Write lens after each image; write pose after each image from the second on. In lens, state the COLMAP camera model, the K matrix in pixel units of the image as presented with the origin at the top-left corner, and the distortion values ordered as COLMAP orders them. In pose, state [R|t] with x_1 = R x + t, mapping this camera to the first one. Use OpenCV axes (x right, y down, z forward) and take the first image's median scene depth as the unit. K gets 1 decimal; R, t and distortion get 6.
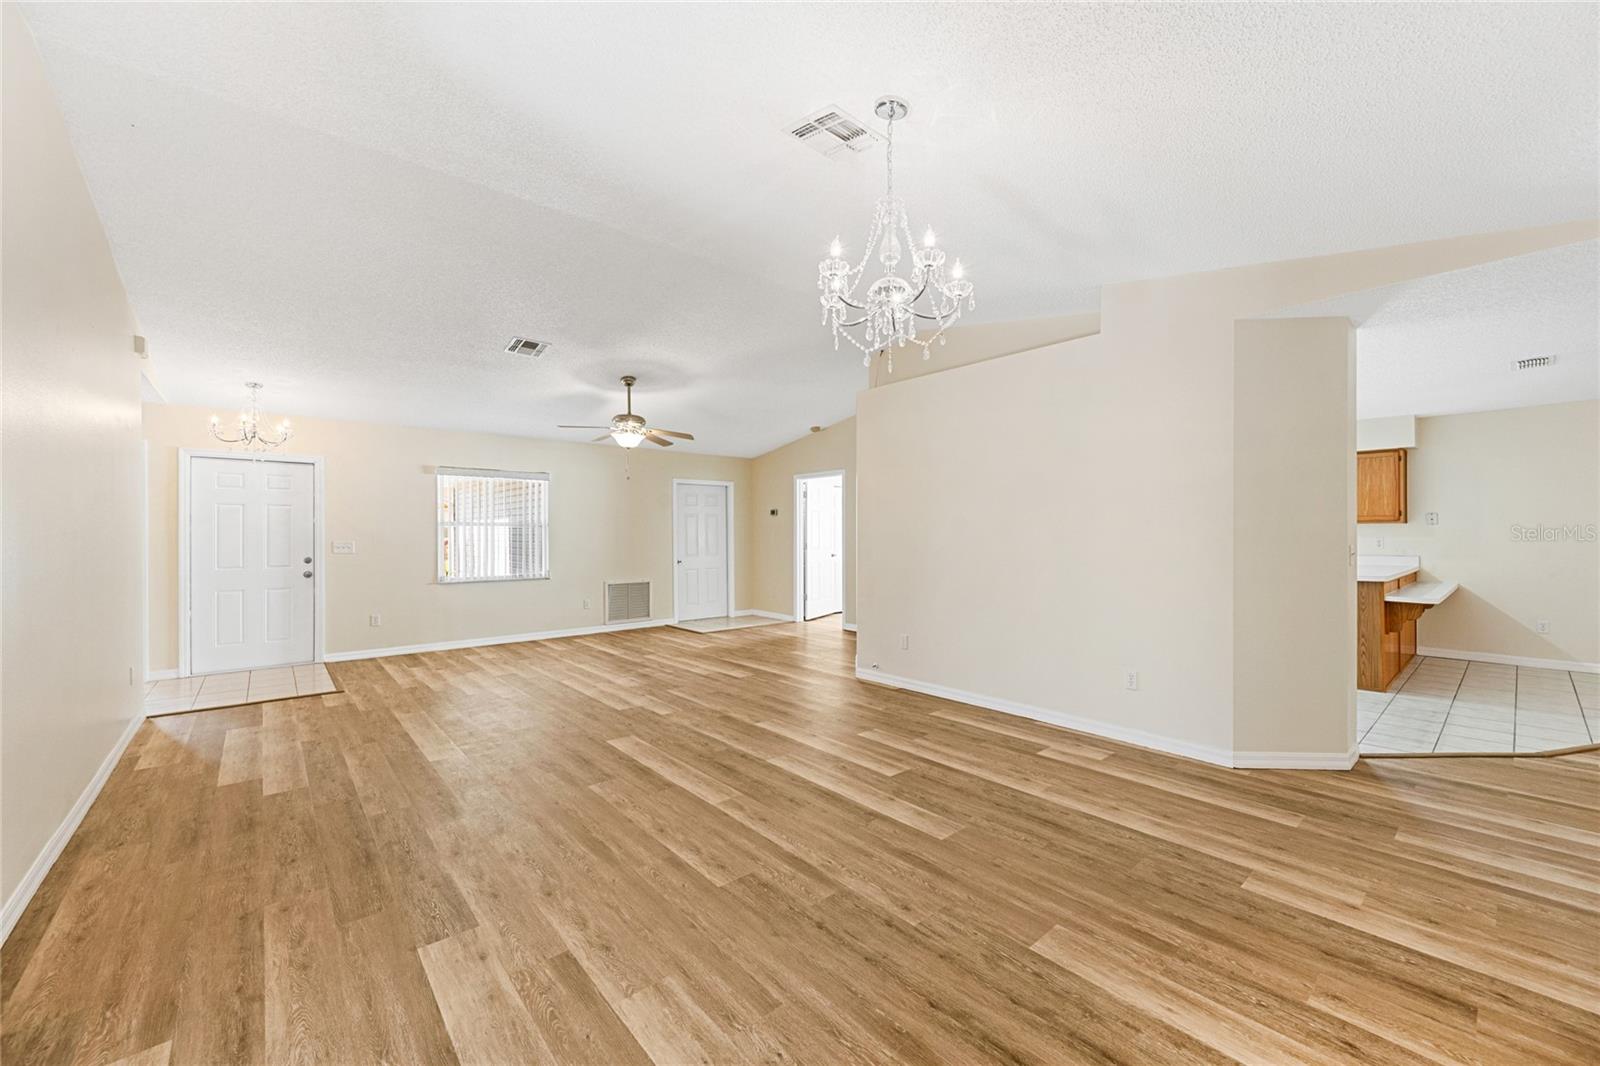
lens RADIAL K [[627.3, 0, 803.9], [0, 627.3, 532.2], [0, 0, 1]] dist [0.001155, -0.000429]
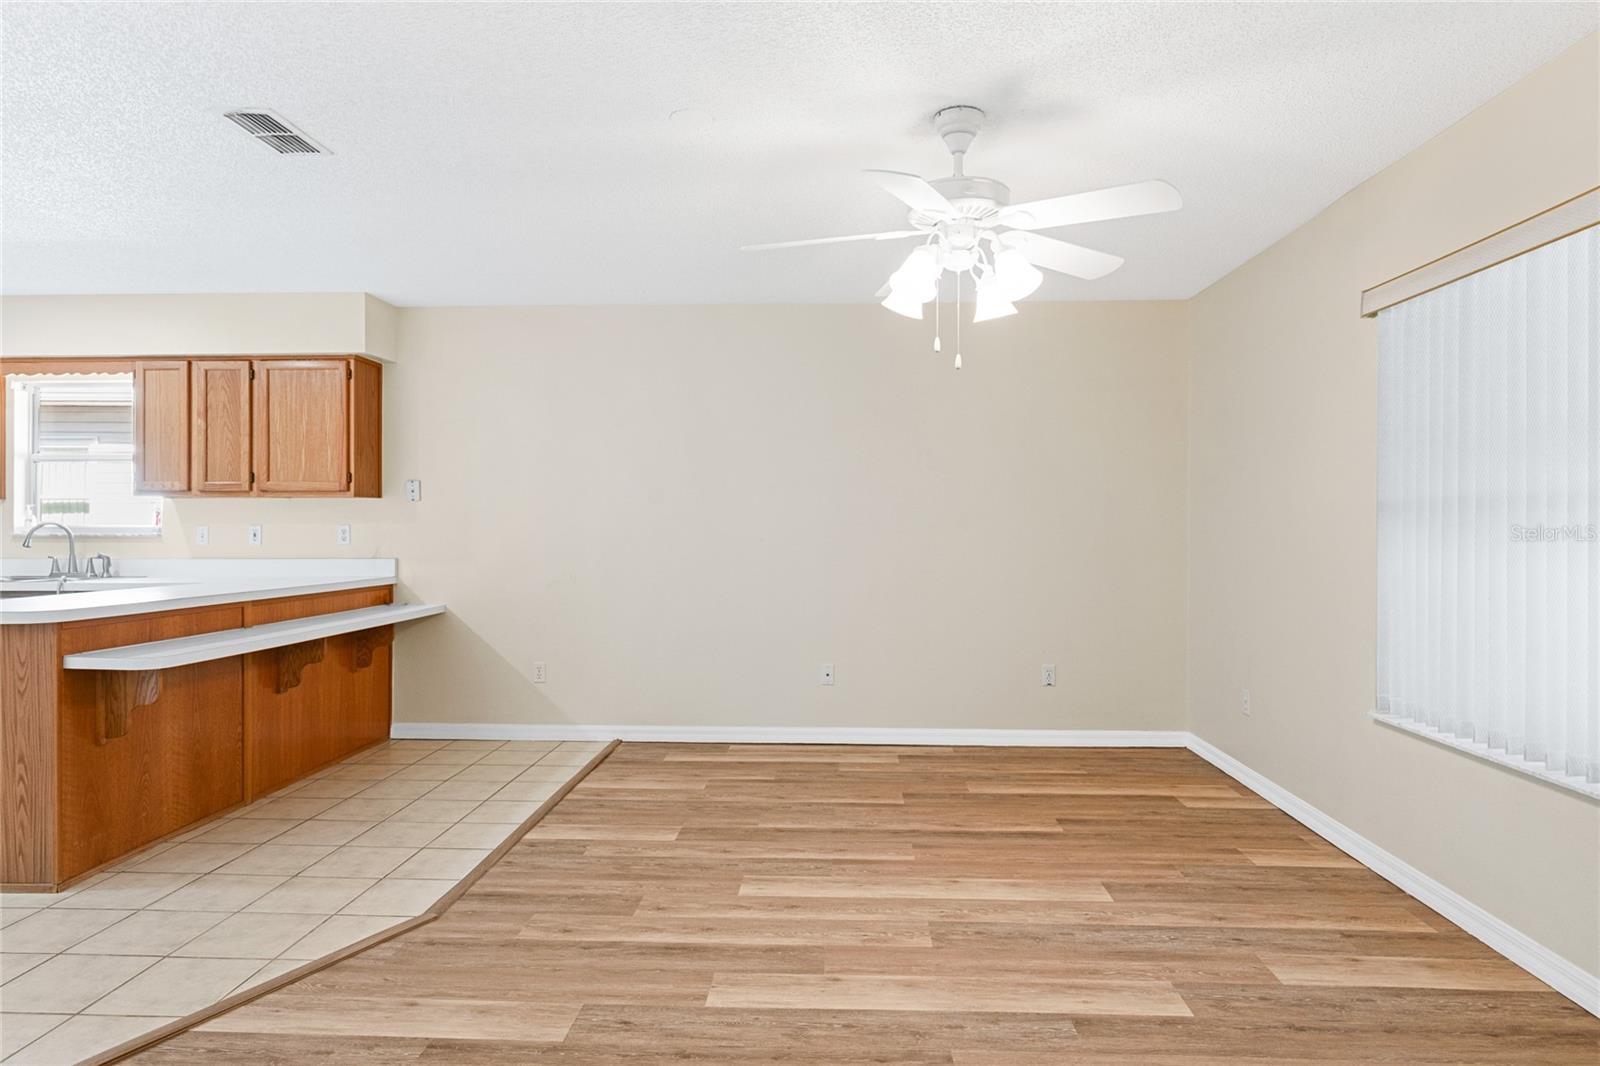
lens RADIAL K [[931.3, 0, 798.4], [0, 931.3, 527.8], [0, 0, 1]] dist [0.001189, -0.005514]
pose [[0.683577, 0.007641, 0.729839, 1.105961], [-0.006478, 0.999969, -0.004402, 0.023217], [-0.729850, -0.001718, 0.683605, 0.322946]]
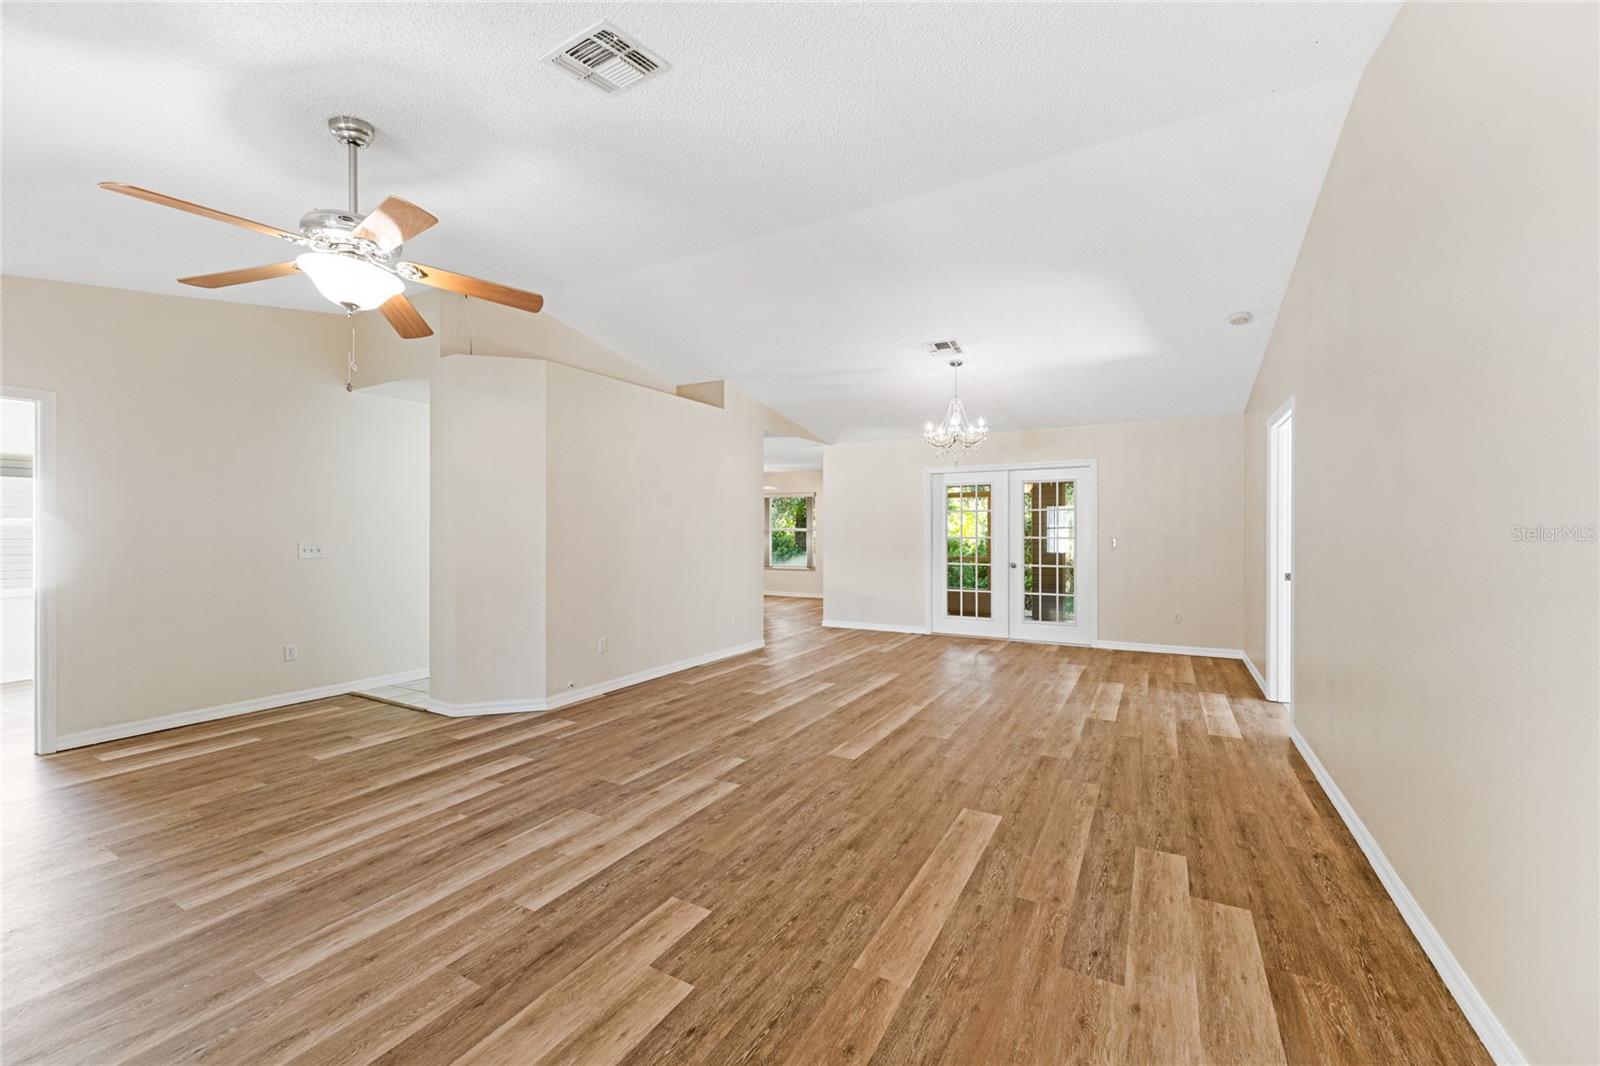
lens RADIAL K [[627.3, 0, 817.6], [0, 627.3, 532.9], [0, 0, 1]] dist [0.001155, -0.000429]
pose [[-0.349785, 0.004055, 0.936821, -1.245278], [0.005651, 0.999982, -0.002219, 0.005786], [-0.936813, 0.004518, -0.349802, 1.477060]]
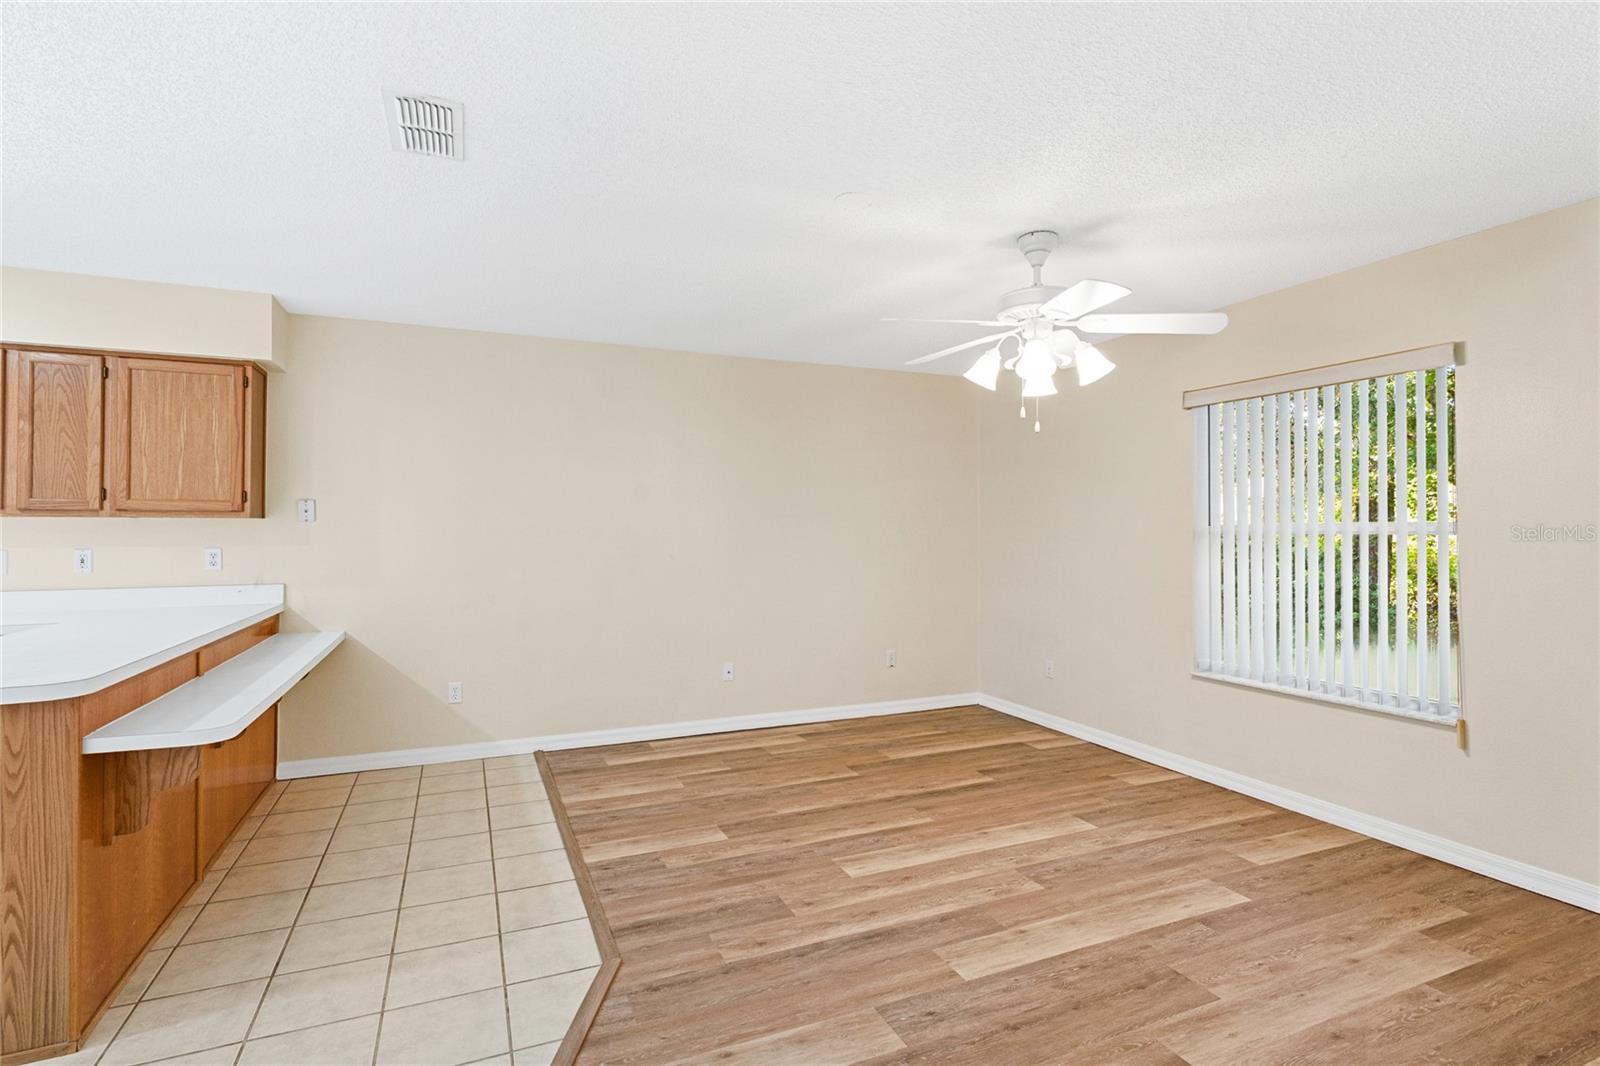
lens RADIAL K [[749.9, 0, 781.3], [0, 749.9, 529.3], [0, 0, 1]] dist [0.000139, -0.002382]
pose [[0.301751, 0.014345, 0.953279, 0.920804], [-0.003285, 0.999897, -0.014006, 0.002334], [-0.953381, 0.001095, 0.301767, 0.762132]]
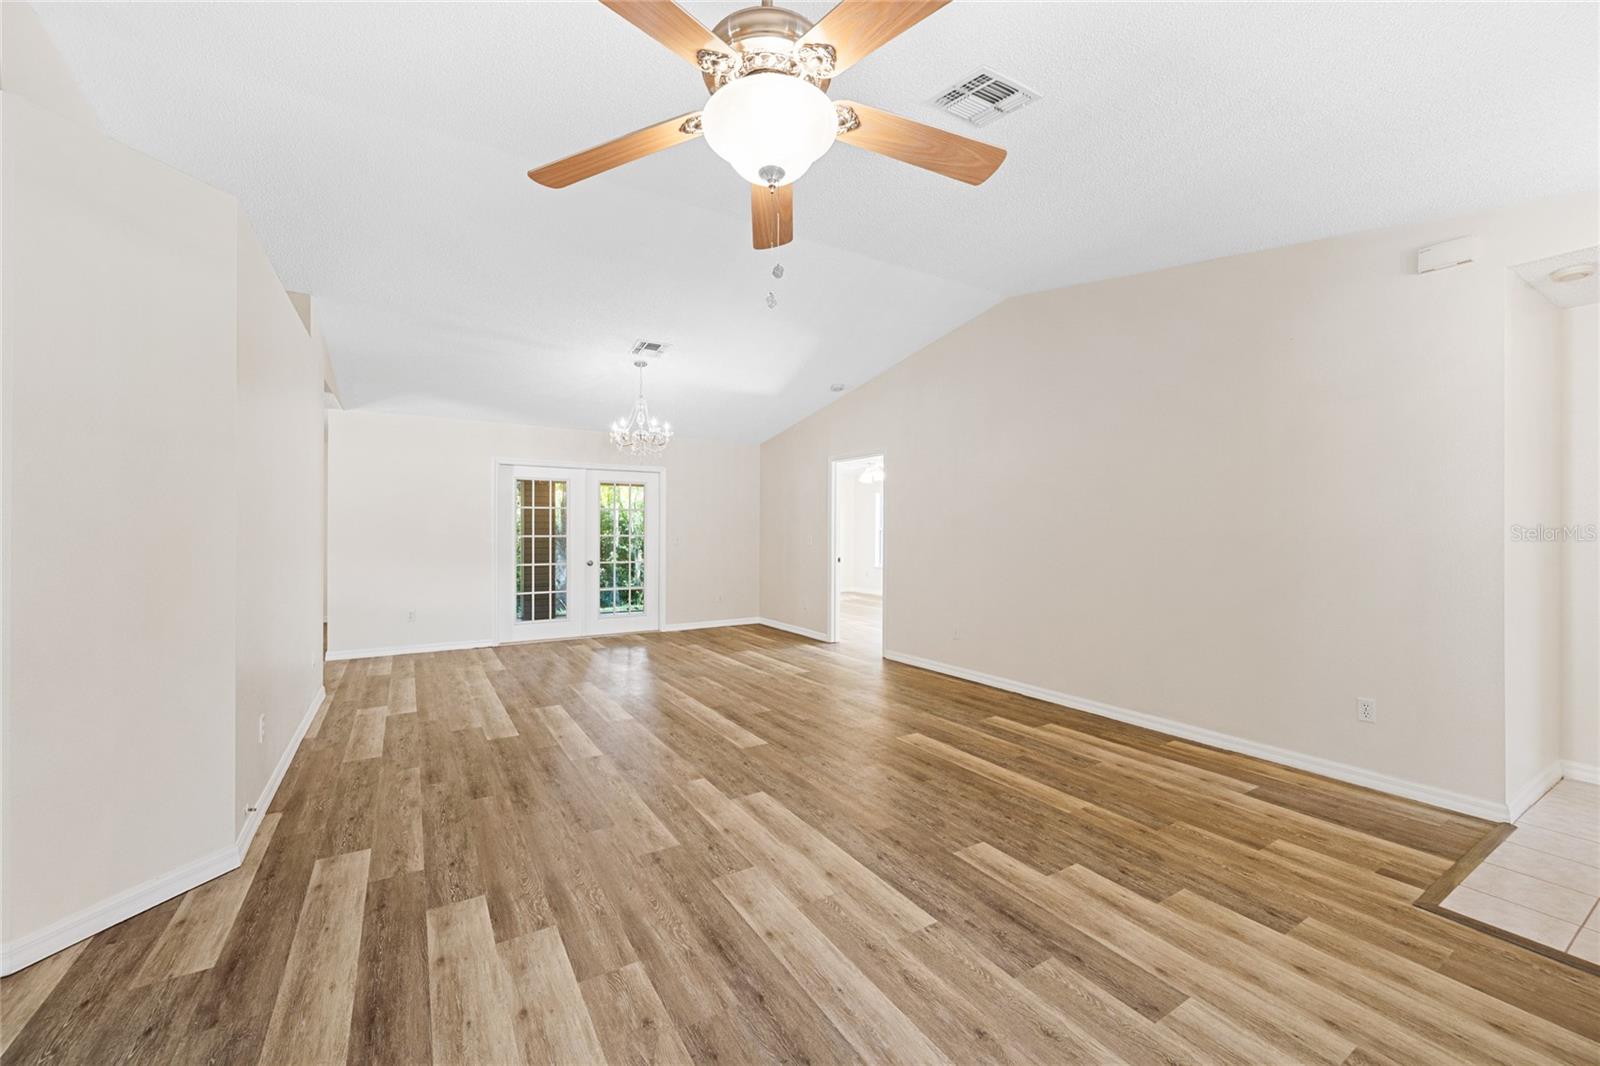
lens RADIAL K [[627.3, 0, 800.0], [0, 627.3, 530.6], [0, 0, 1]] dist [0.001155, -0.000429]
pose [[-0.987565, 0.002205, 0.157193, -0.559217], [0.002338, 0.999997, 0.000664, 0.003739], [-0.157191, 0.001023, -0.987568, 2.107635]]
